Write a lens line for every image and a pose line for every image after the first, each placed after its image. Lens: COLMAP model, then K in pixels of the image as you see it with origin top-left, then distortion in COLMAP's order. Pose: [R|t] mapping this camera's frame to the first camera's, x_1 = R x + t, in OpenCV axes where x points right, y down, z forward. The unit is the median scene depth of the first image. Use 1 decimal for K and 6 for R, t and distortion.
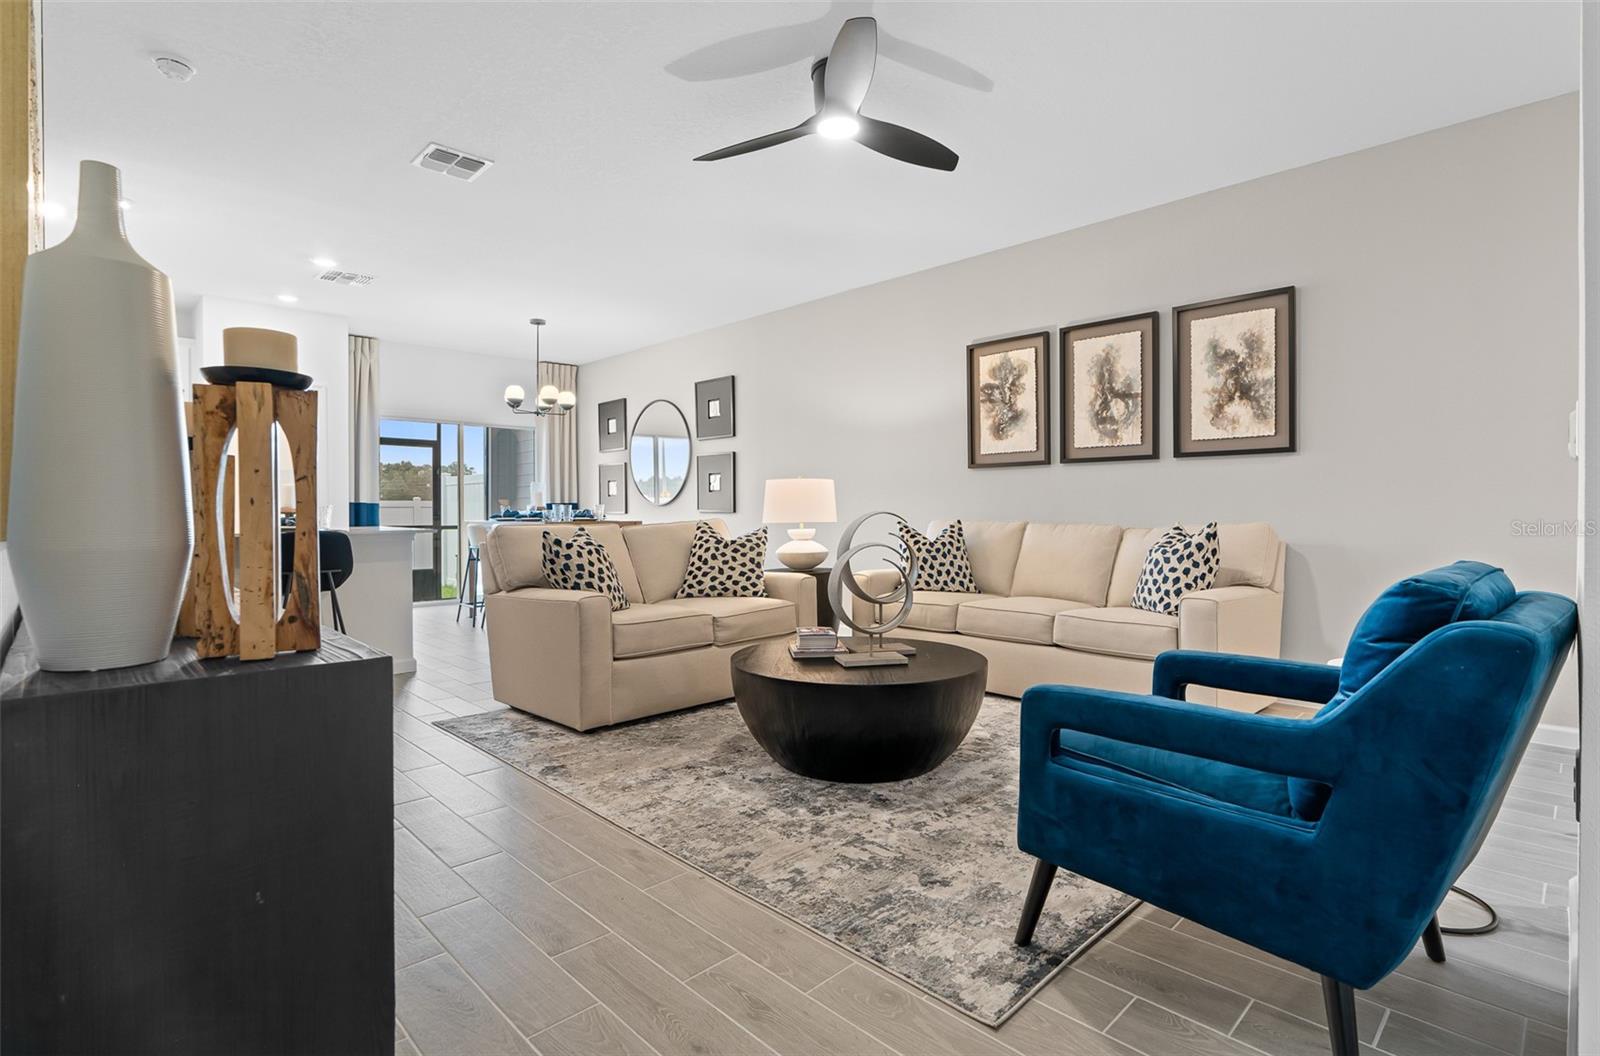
lens RADIAL K [[768.2, 0, 800.0], [0, 768.2, 528.0], [0, 0, 1]] dist [0.001082, 0.000058]
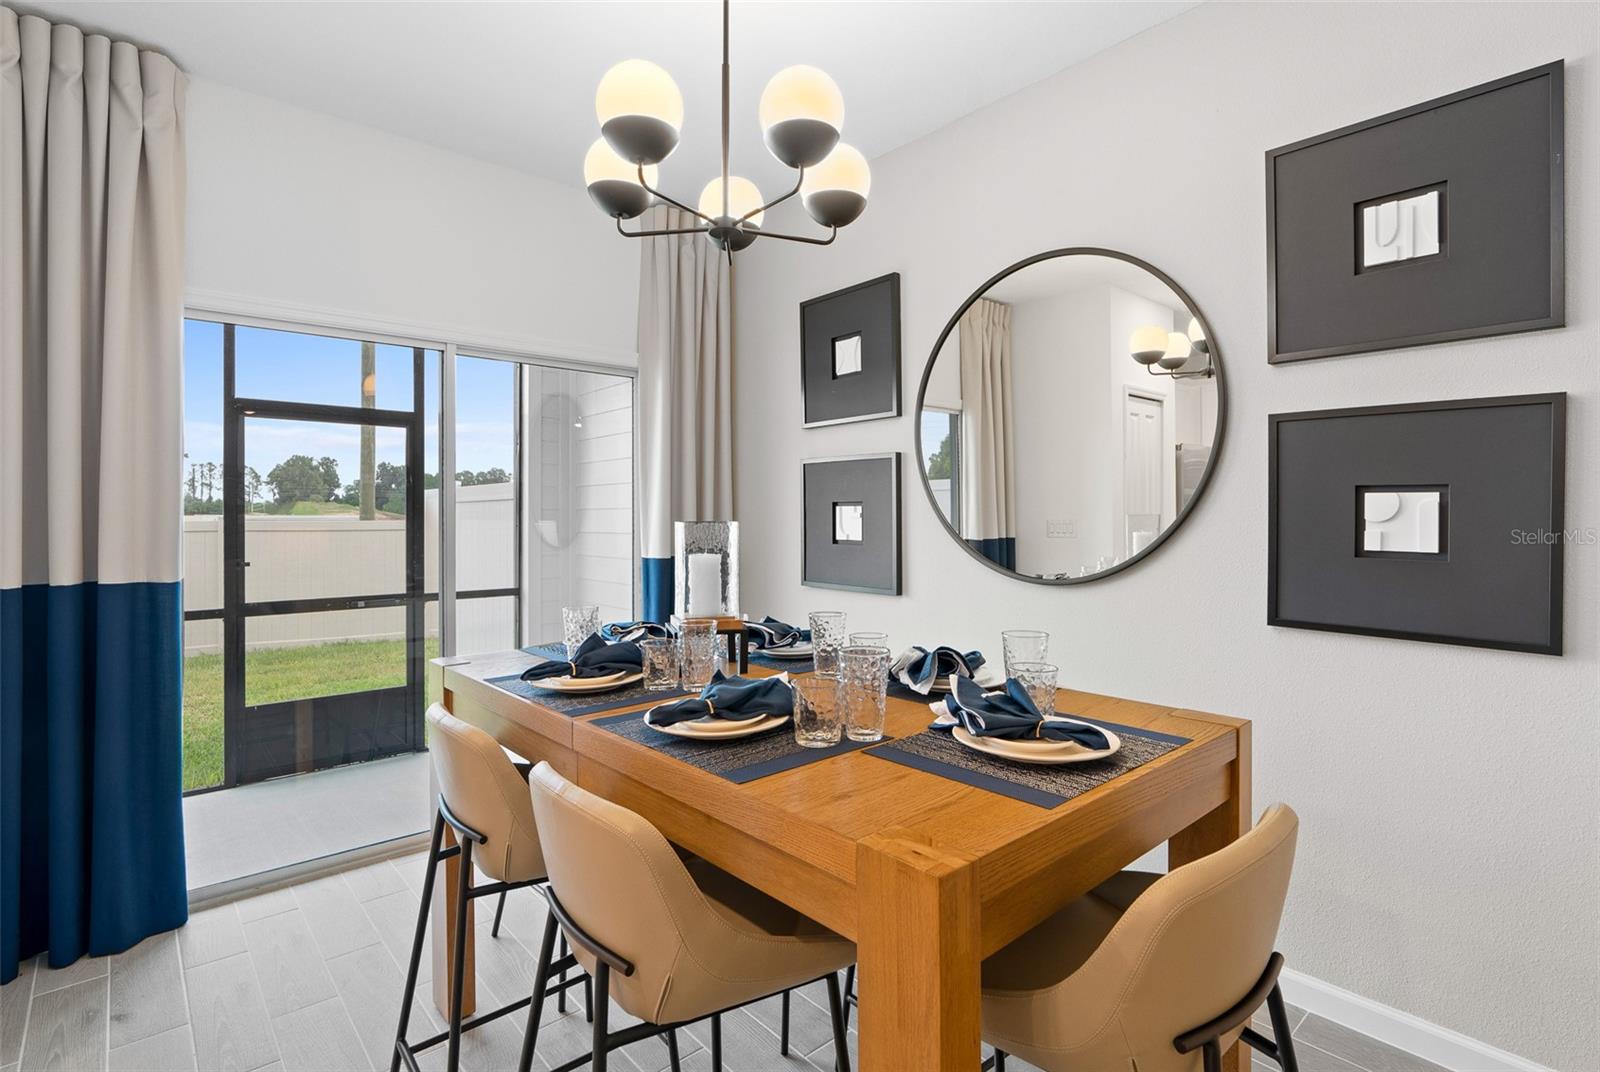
lens RADIAL K [[768.4, 0, 802.6], [0, 768.4, 523.9], [0, 0, 1]] dist [-0.002269, 0.000027]
pose [[0.999176, -0.000645, -0.040579, -0.253272], [0.000242, 0.999951, -0.009916, -0.047874], [0.040584, 0.009898, 0.999127, 0.632172]]
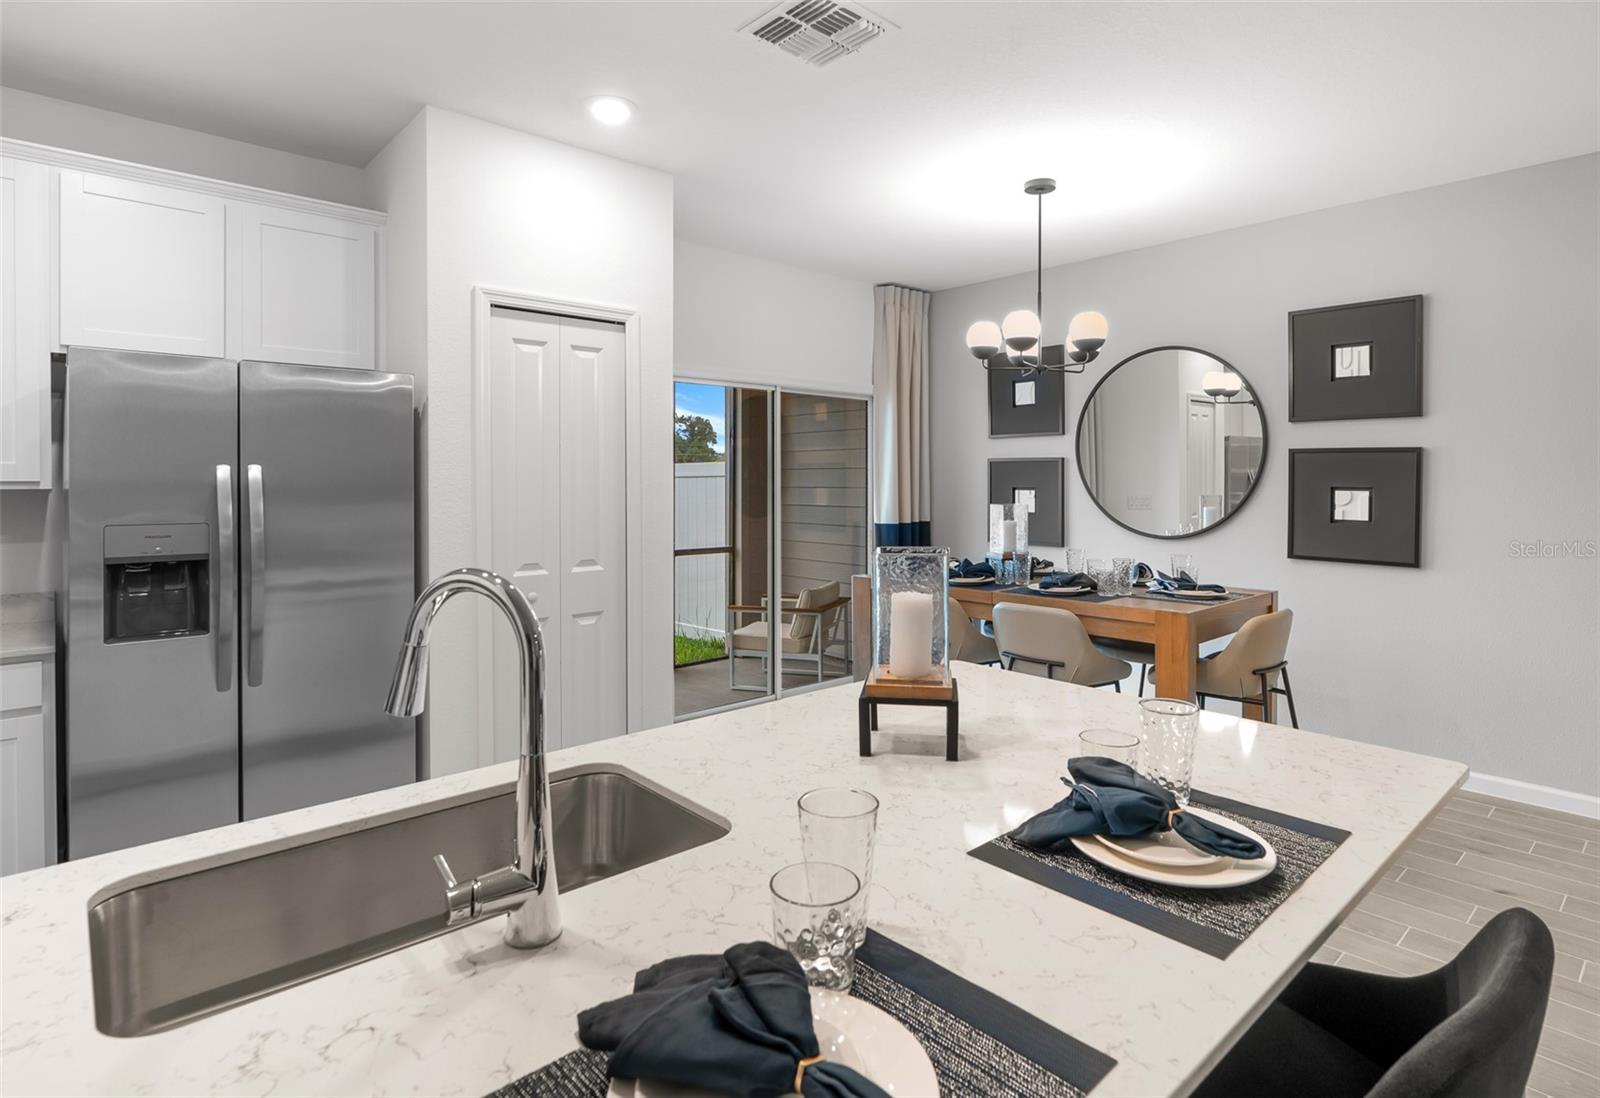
lens RADIAL K [[835.5, 0, 824.3], [0, 835.5, 494.6], [0, 0, 1]] dist [-0.001955, -0.000319]
pose [[0.999869, 0.002371, -0.016022, -0.387968], [-0.002428, 0.999991, -0.003539, -0.054319], [0.016014, 0.003577, 0.999865, 0.372160]]
